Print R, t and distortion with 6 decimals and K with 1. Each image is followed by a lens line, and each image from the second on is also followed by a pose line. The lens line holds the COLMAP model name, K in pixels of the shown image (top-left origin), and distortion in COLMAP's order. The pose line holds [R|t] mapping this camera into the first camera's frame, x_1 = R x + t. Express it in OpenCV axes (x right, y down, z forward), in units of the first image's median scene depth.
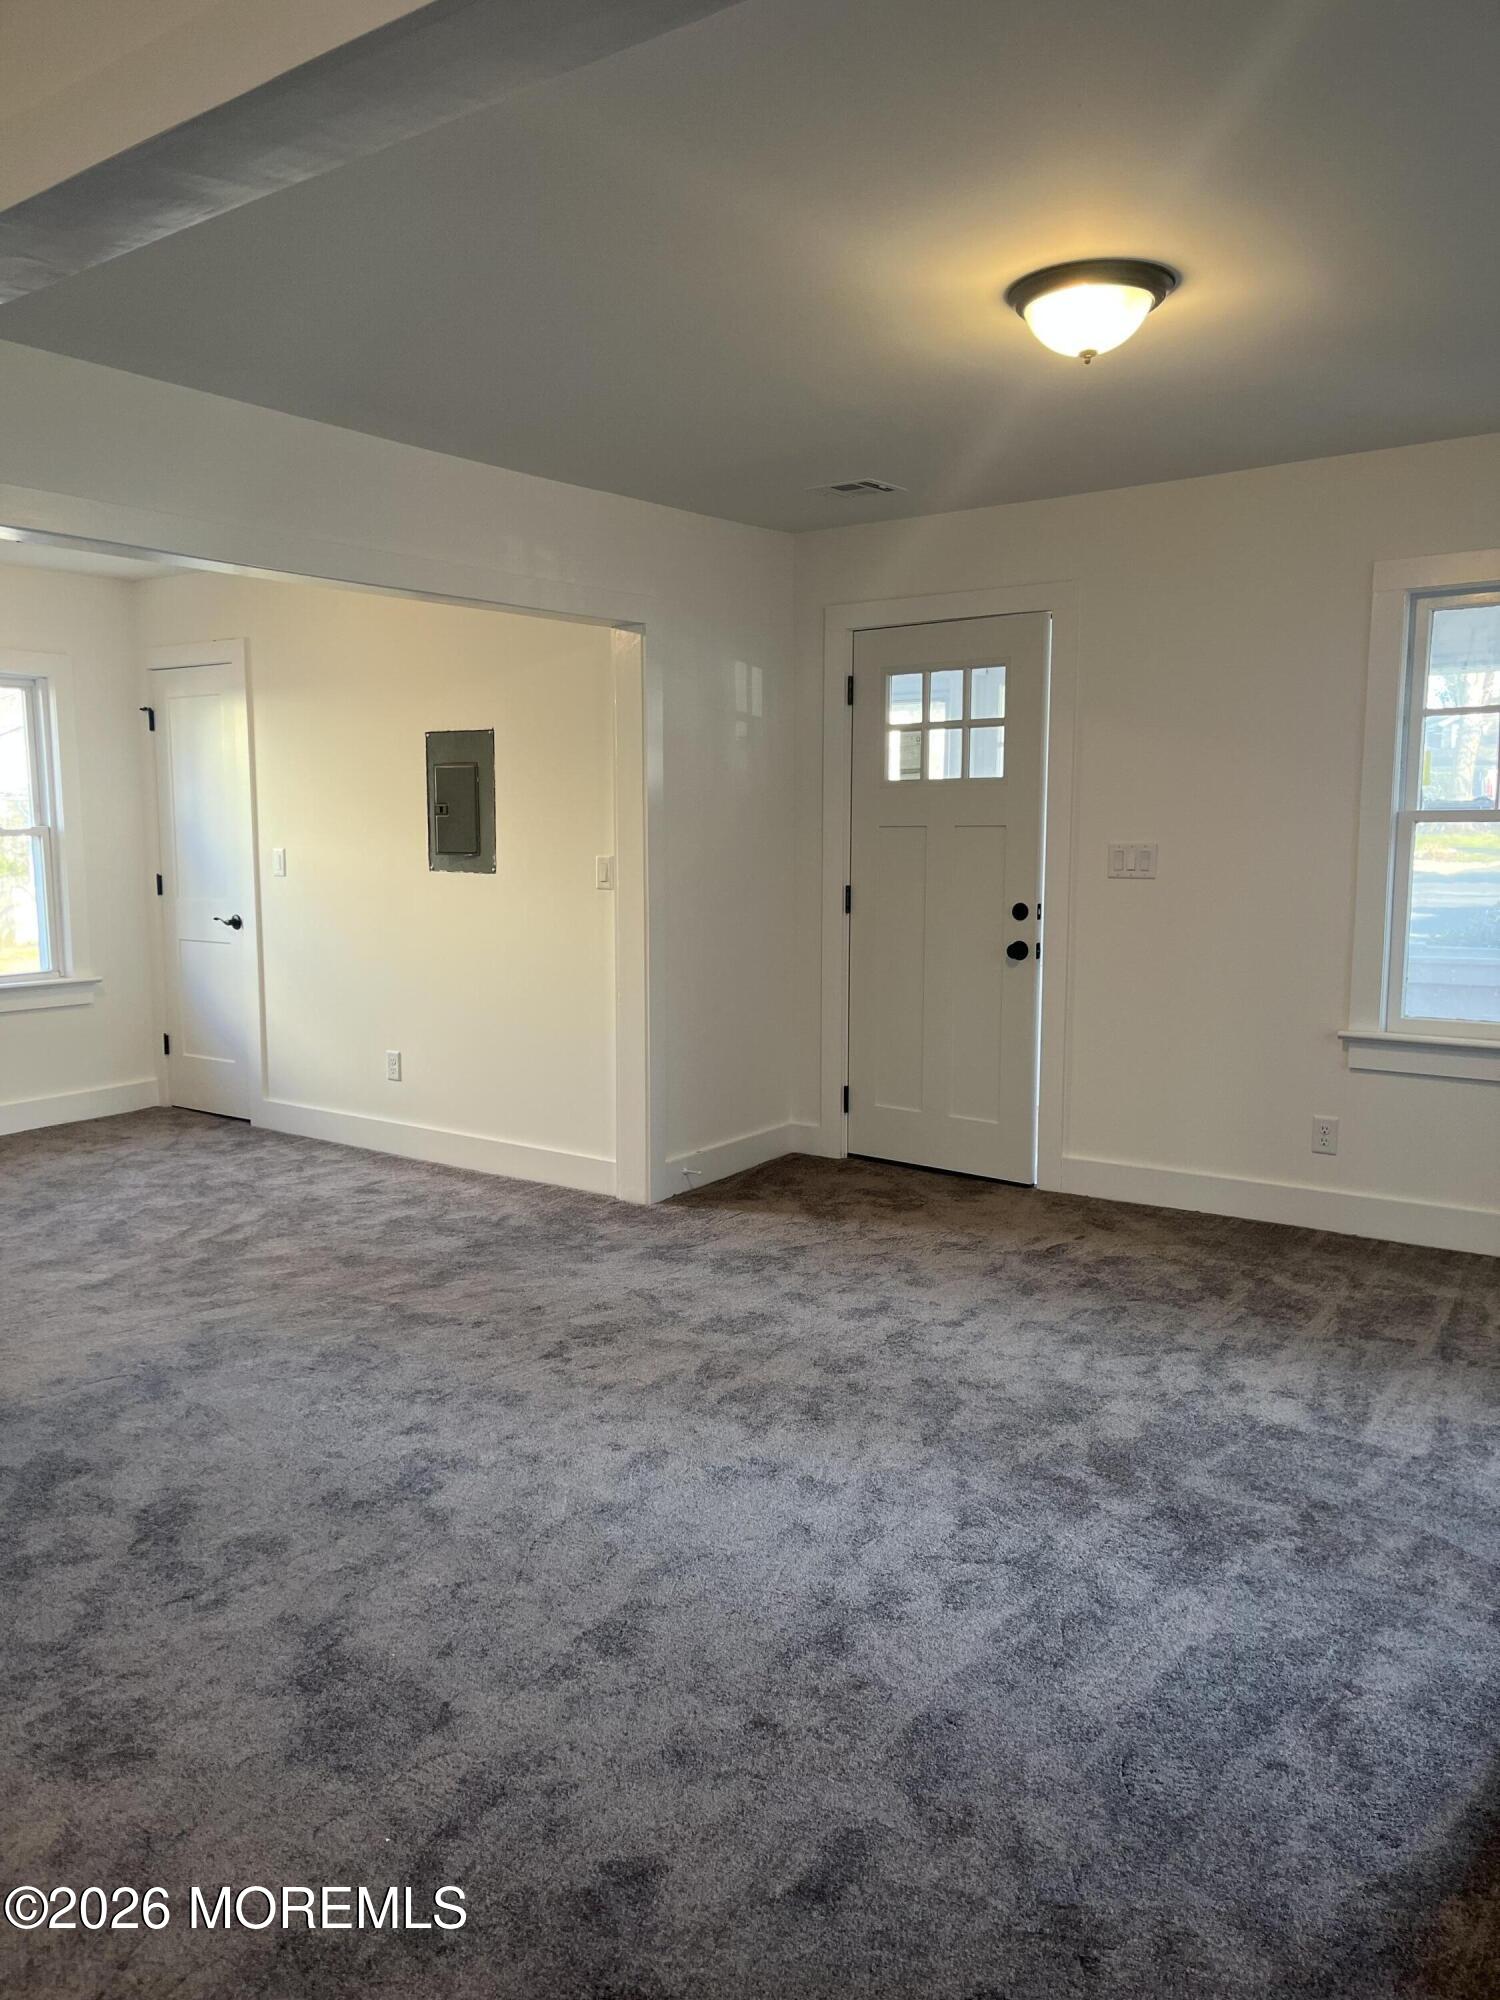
lens RADIAL K [[1523.1, 0, 750.0], [0, 1523.1, 1000.0], [0, 0, 1]] dist [0.061829, -0.003136]
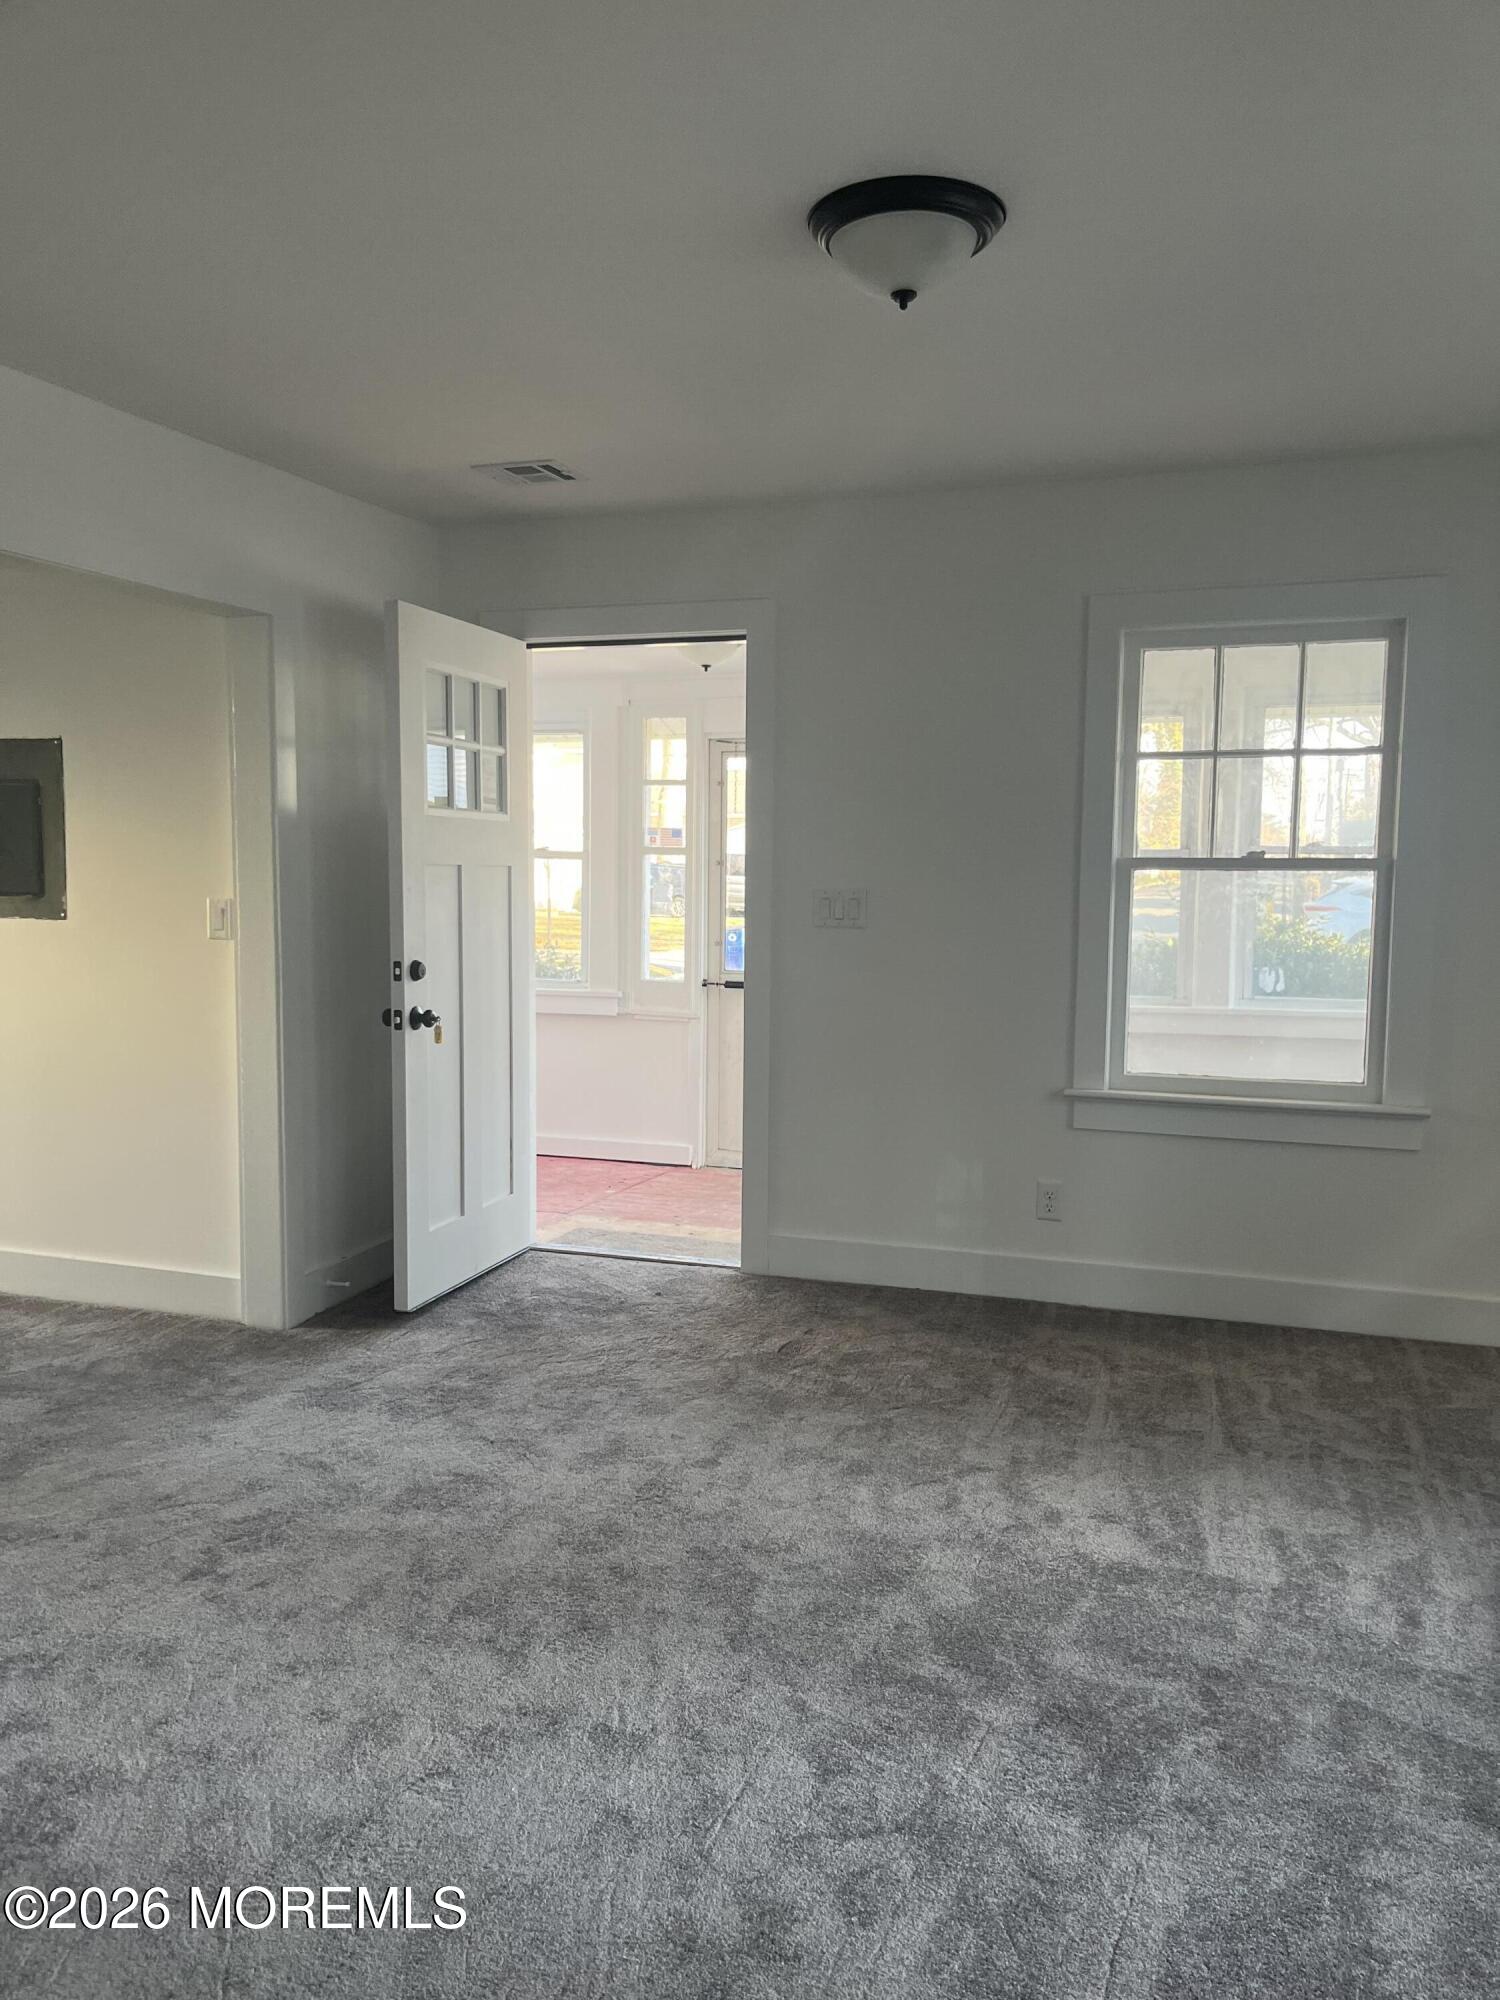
lens RADIAL K [[1511.0, 0, 750.0], [0, 1511.0, 1000.0], [0, 0, 1]] dist [0.074866, -0.073308]
pose [[0.957047, -0.015541, 0.289517, -0.085912], [0.023593, 0.999425, -0.024341, -0.020396], [-0.288972, 0.030126, 0.956863, 0.206118]]
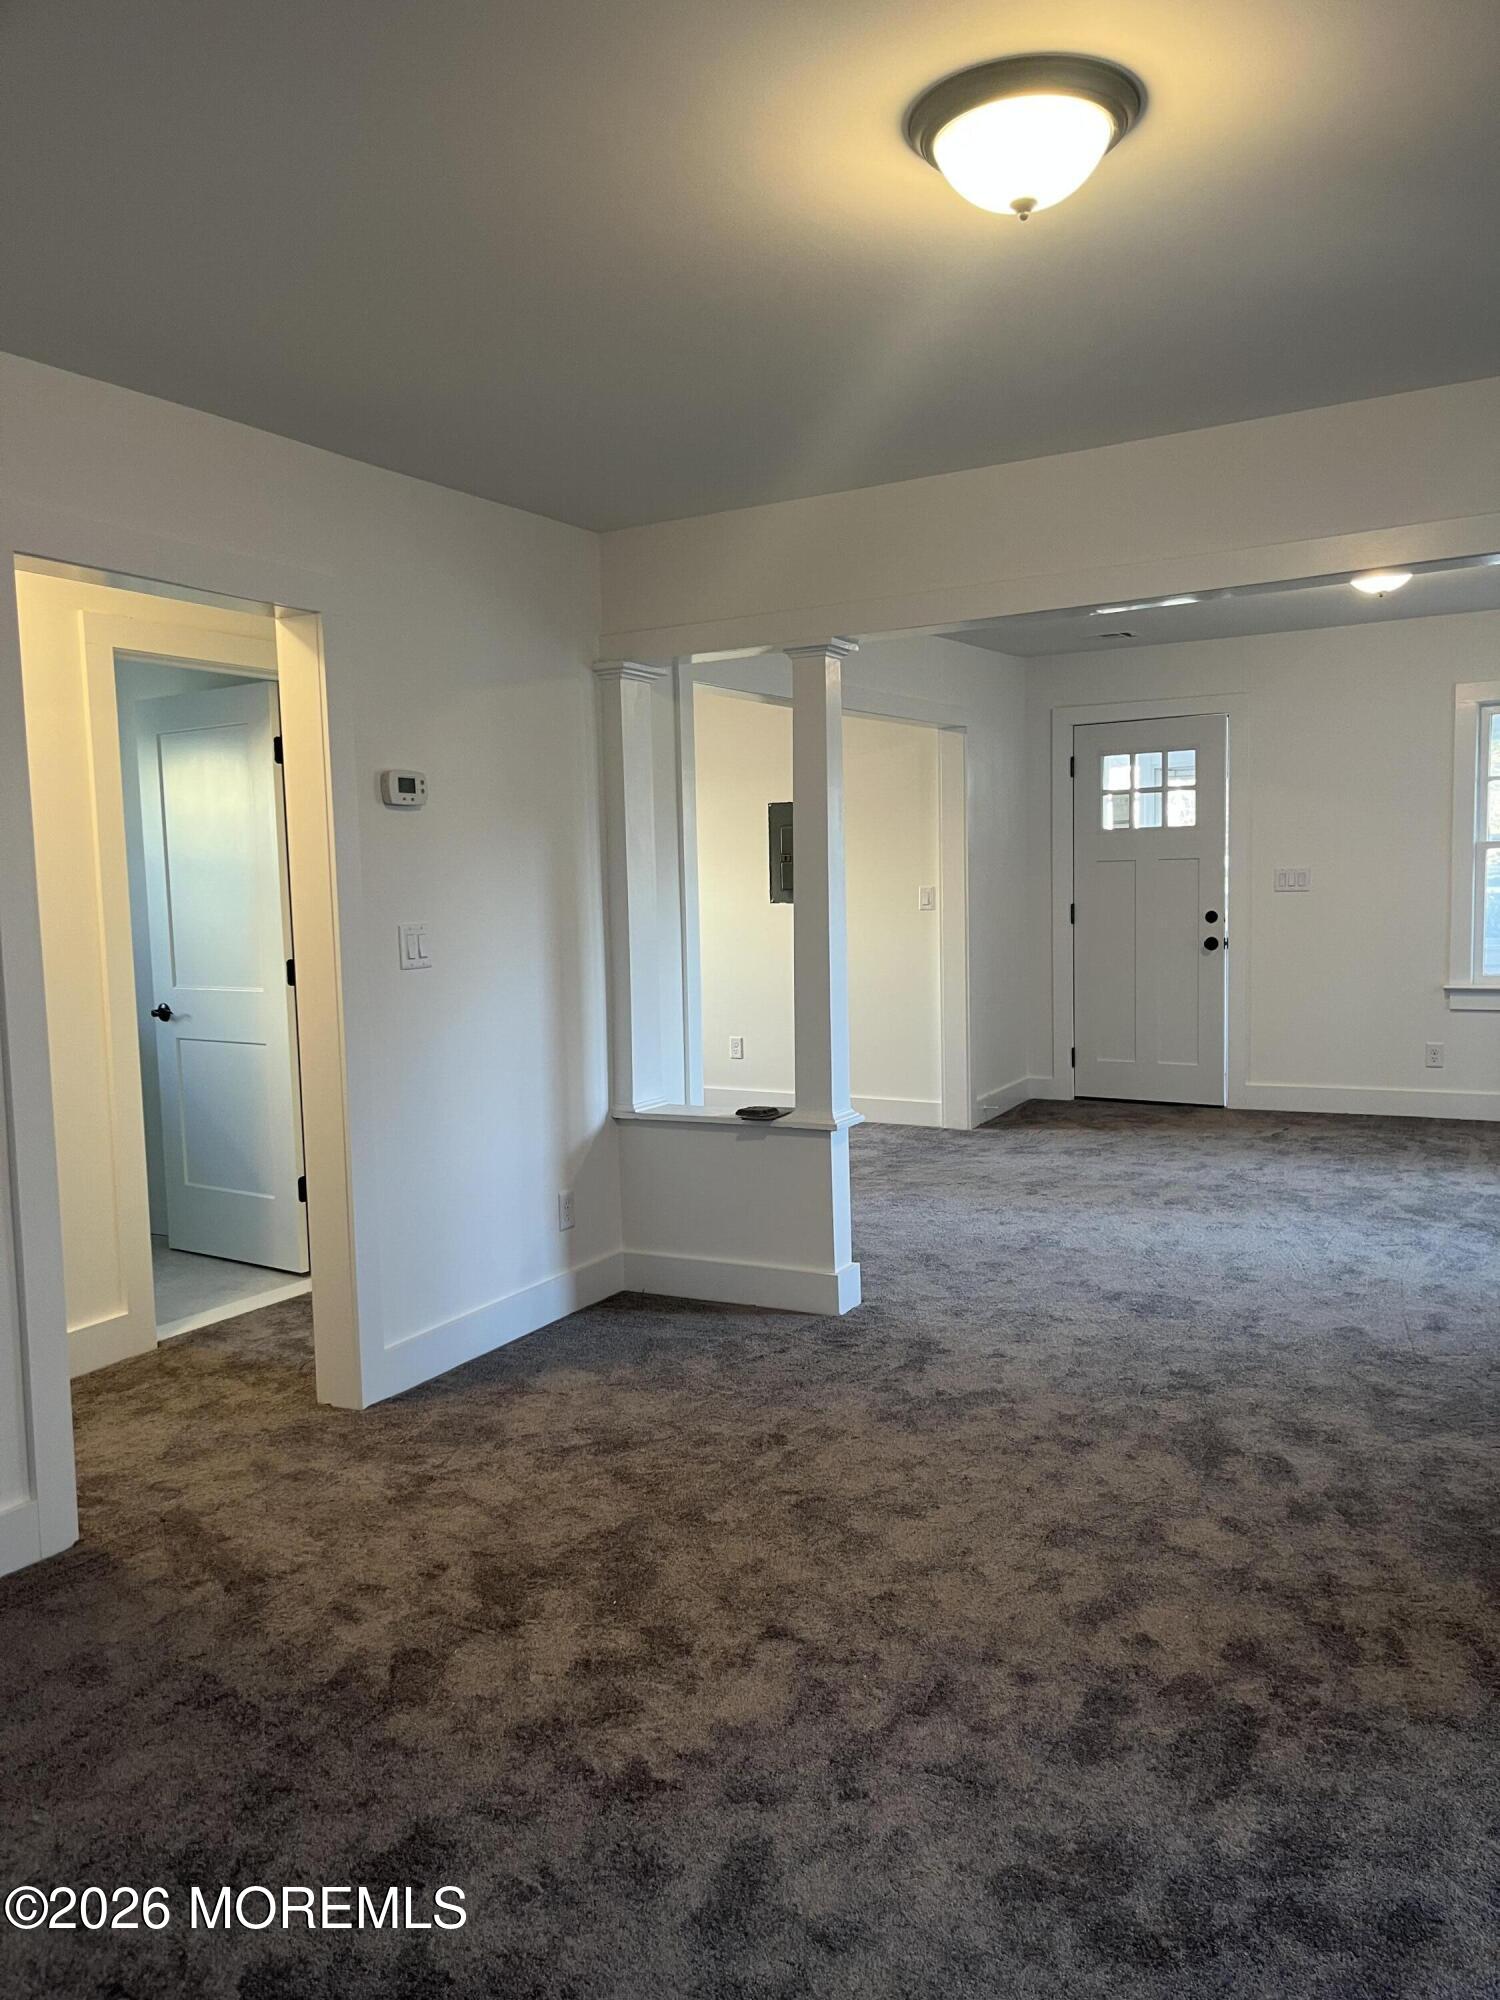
lens RADIAL K [[1572.4, 0, 757.9], [0, 1572.4, 1001.6], [0, 0, 1]] dist [0.071276, 0.003572]
pose [[0.990473, -0.035560, 0.133037, -0.630755], [0.039906, 0.998749, -0.030143, 0.070941], [-0.131798, 0.035164, 0.990653, -0.605220]]
